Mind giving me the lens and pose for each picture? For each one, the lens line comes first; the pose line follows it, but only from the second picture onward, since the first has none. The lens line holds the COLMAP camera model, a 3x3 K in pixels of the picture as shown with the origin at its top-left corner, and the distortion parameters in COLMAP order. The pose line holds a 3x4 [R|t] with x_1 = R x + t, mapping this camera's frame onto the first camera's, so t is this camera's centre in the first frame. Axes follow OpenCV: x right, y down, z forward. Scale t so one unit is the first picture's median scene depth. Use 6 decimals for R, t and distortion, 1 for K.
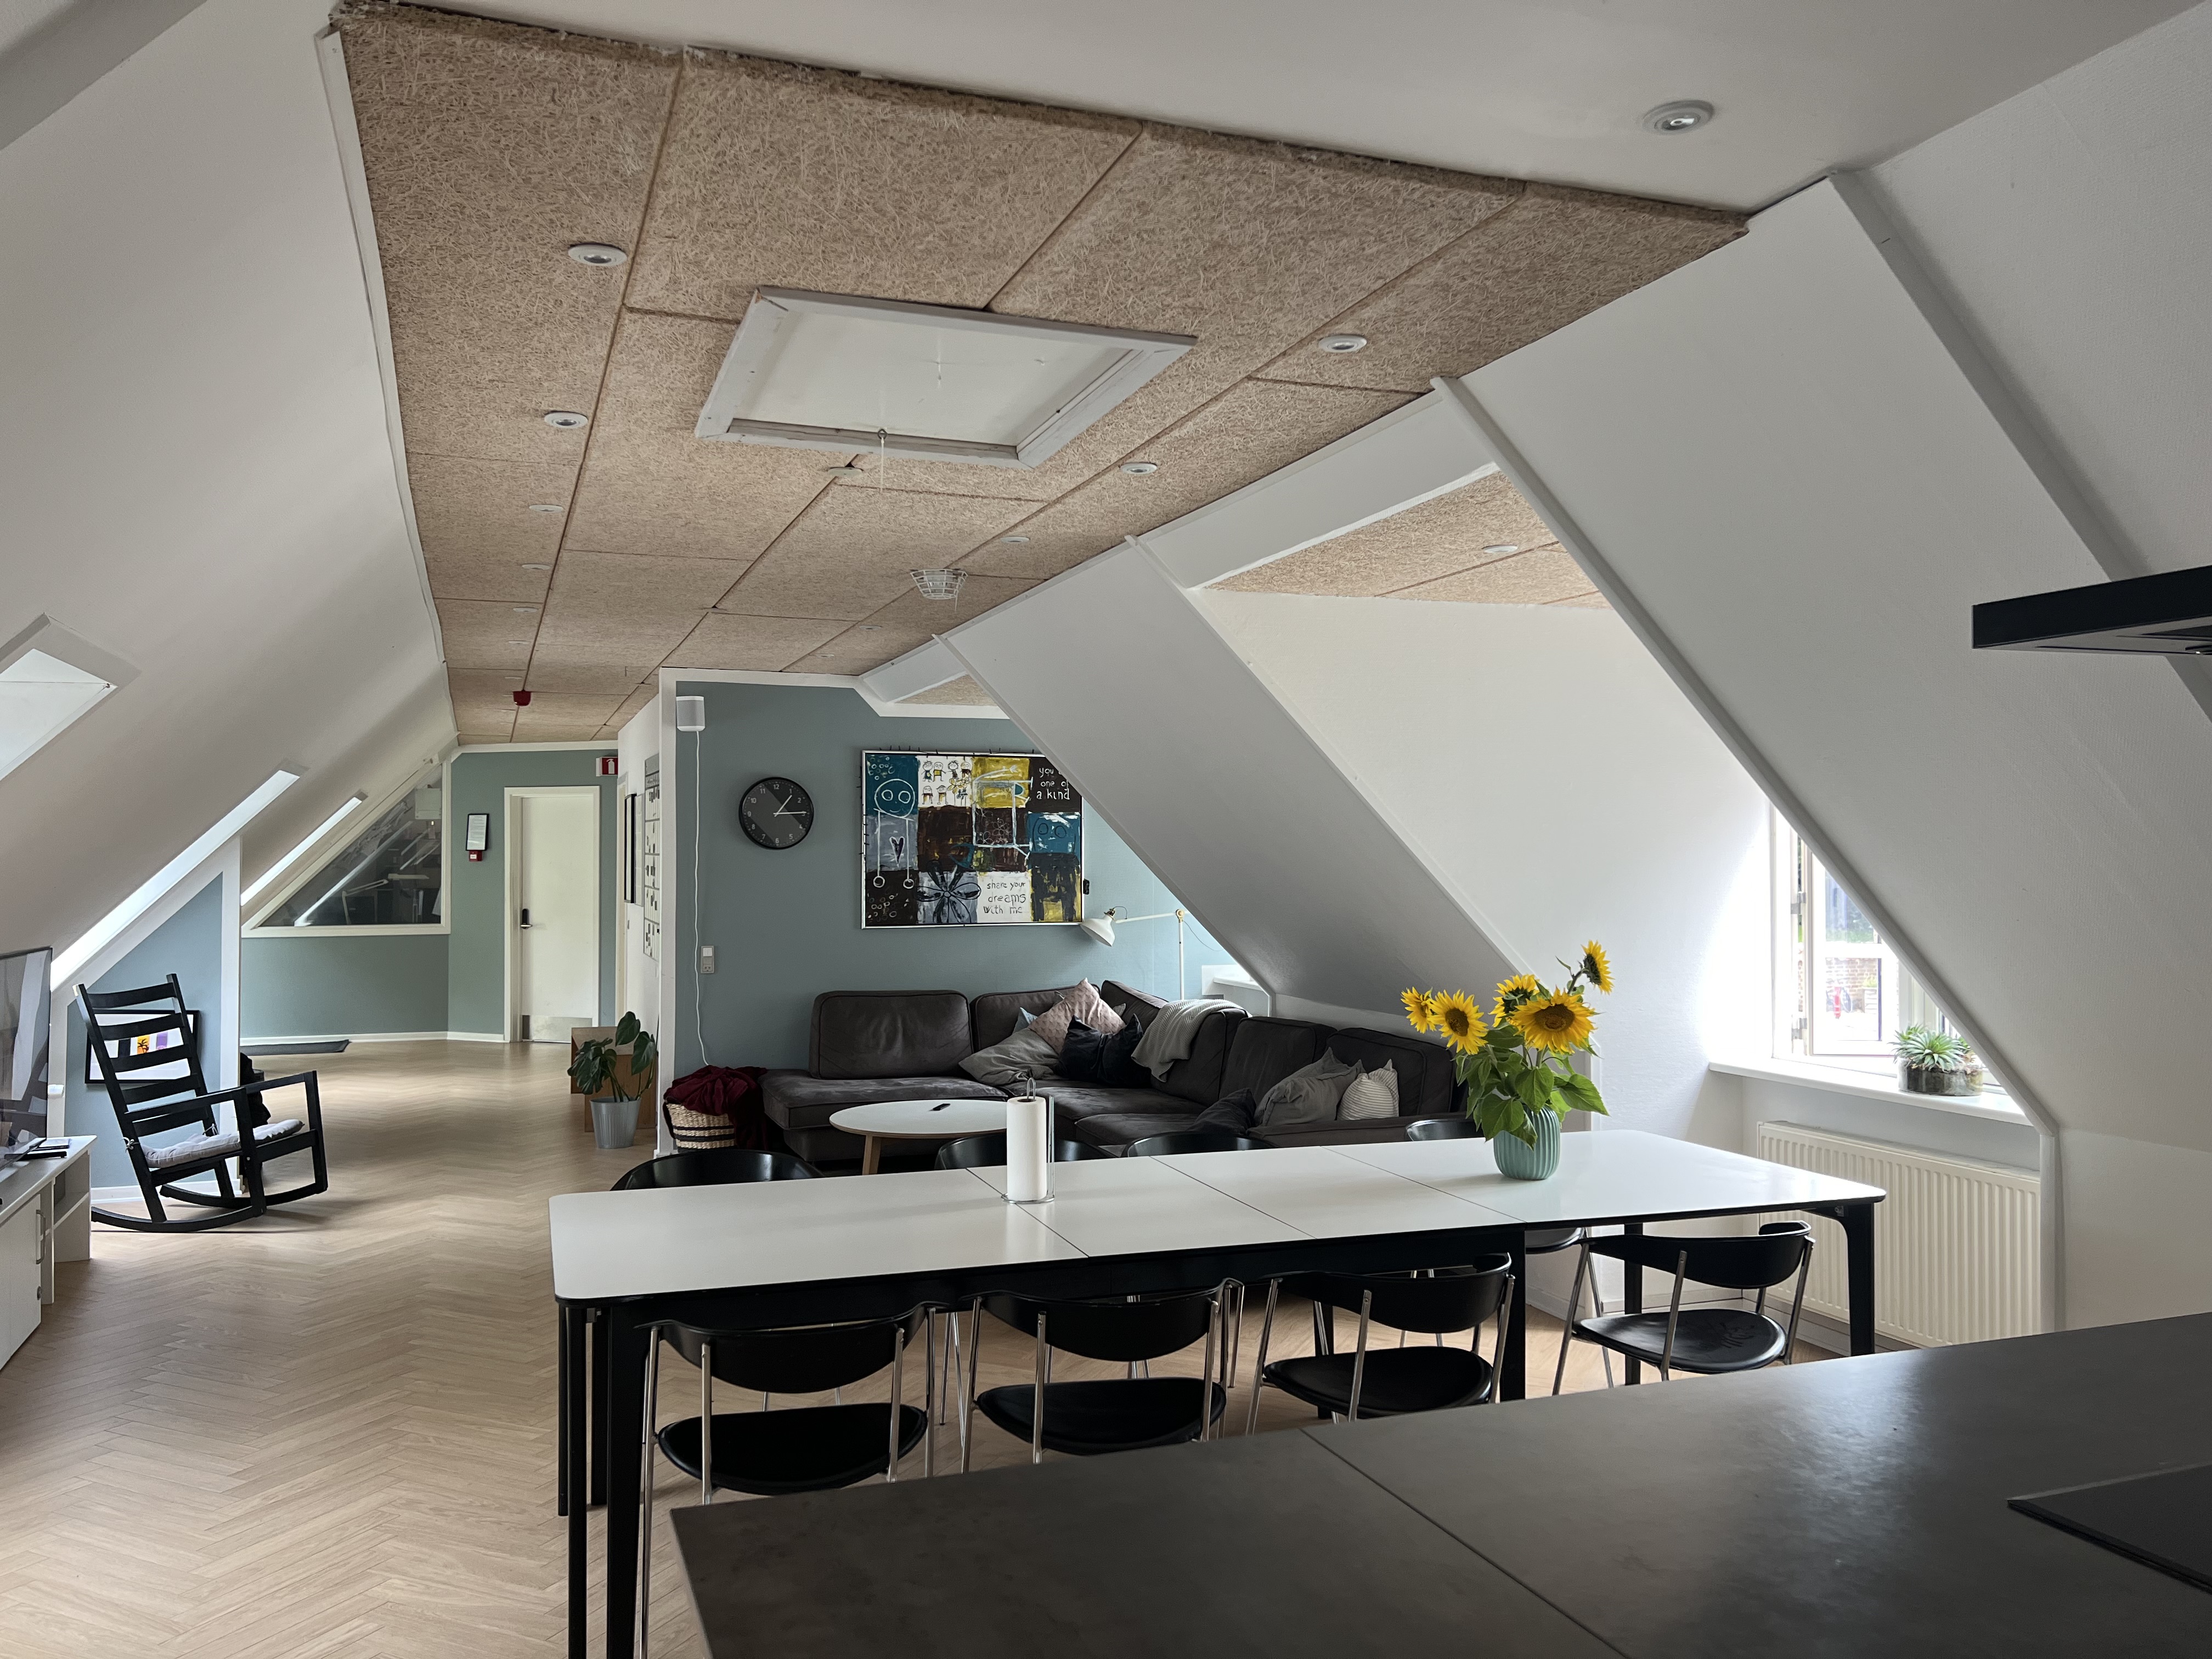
lens RADIAL K [[1690.7, 0, 1105.1], [0, 1690.7, 827.9], [0, 0, 1]] dist [0.025888, -0.047601]
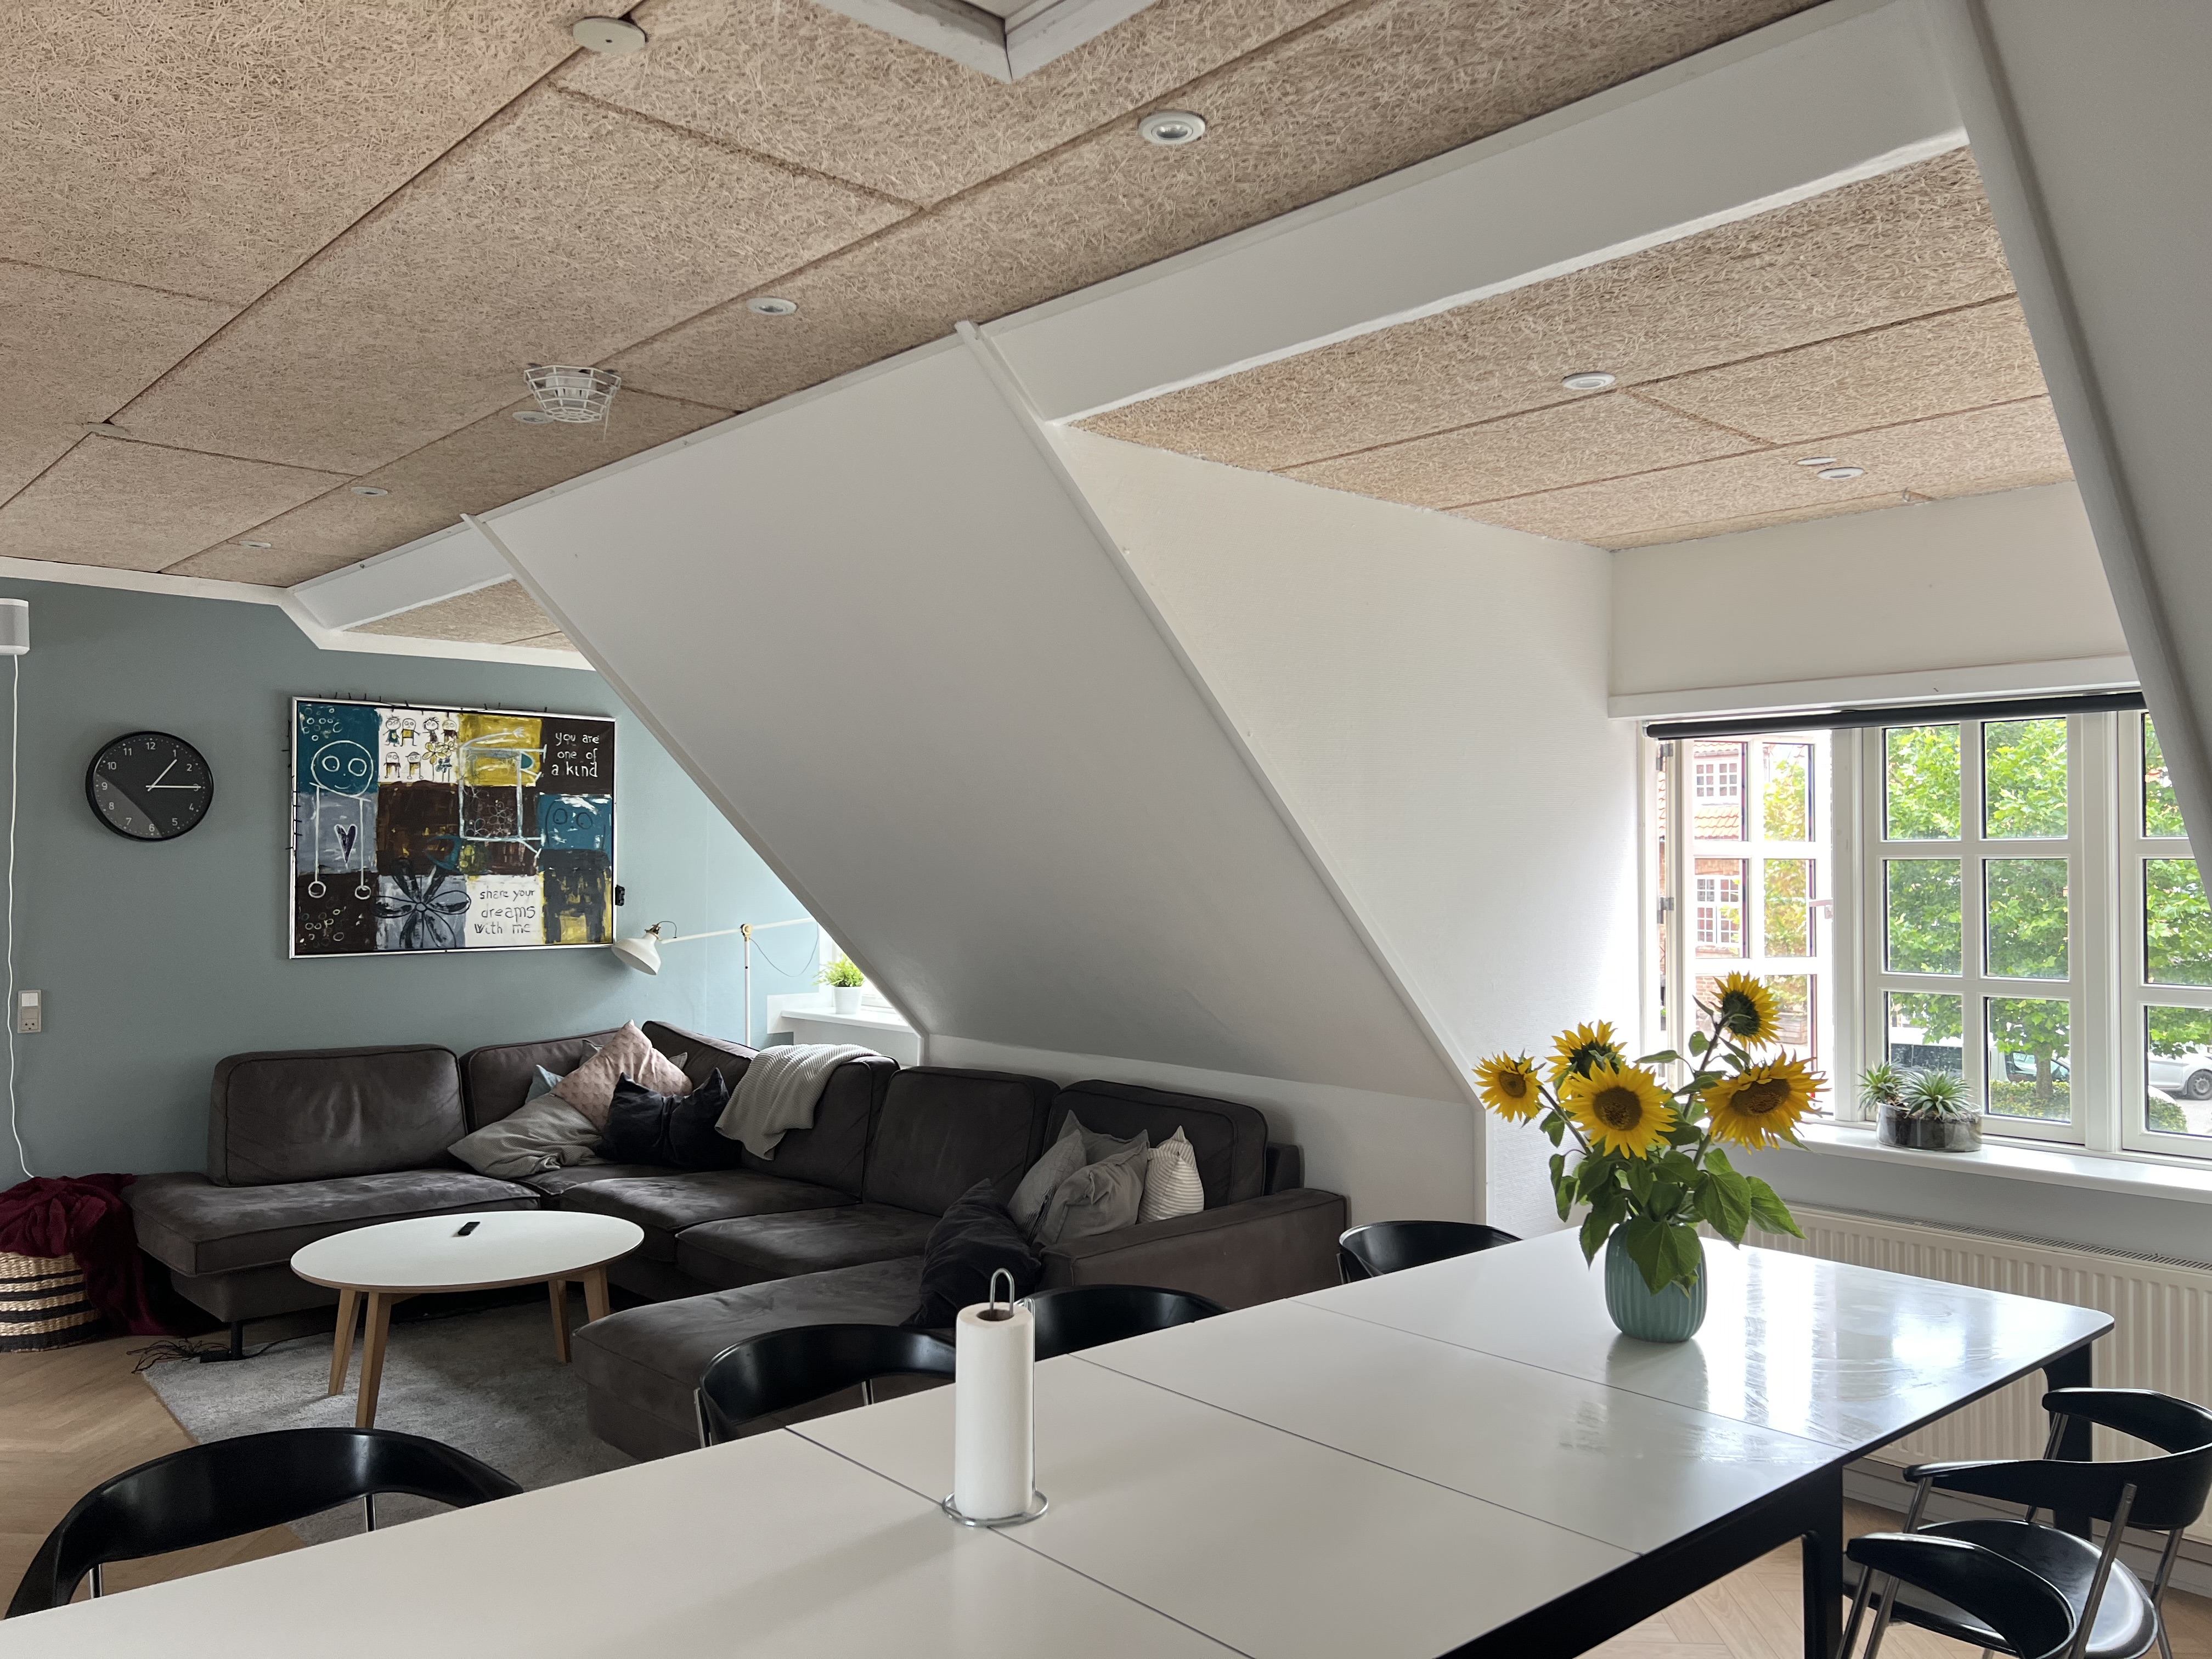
lens RADIAL K [[1690.7, 0, 1120.6], [0, 1690.7, 837.2], [0, 0, 1]] dist [0.025888, -0.047601]
pose [[0.922519, 0.007309, 0.385882, -0.101312], [-0.007824, 0.999969, -0.000237, 0.008342], [-0.385872, -0.002800, 0.922548, 0.245868]]
